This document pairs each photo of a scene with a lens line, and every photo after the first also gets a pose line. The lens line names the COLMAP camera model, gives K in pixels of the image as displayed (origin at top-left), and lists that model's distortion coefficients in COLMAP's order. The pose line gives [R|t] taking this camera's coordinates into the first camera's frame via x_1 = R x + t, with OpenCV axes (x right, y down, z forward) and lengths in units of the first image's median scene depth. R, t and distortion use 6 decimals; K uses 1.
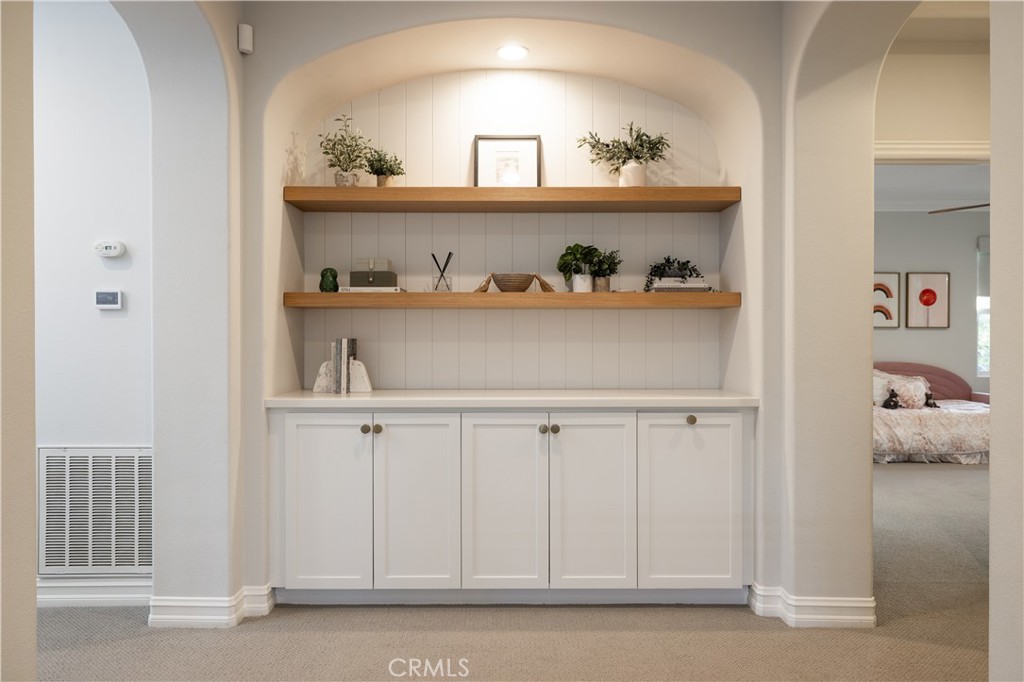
lens RADIAL K [[640.4, 0, 510.9], [0, 640.4, 341.4], [0, 0, 1]] dist [0.006700, 0.000943]
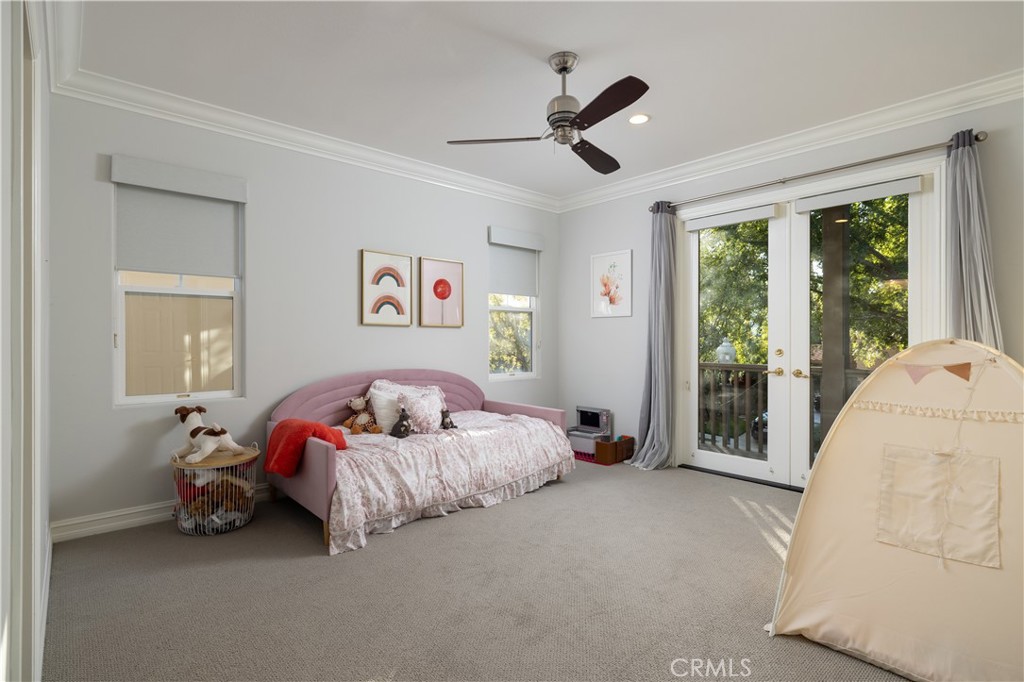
lens RADIAL K [[502.9, 0, 515.1], [0, 502.9, 340.6], [0, 0, 1]] dist [0.001105, -0.000019]
pose [[0.744148, -0.001318, 0.668014, 0.316027], [0.008219, 0.999940, -0.007183, 0.003288], [-0.667965, 0.010836, 0.744114, 0.503052]]
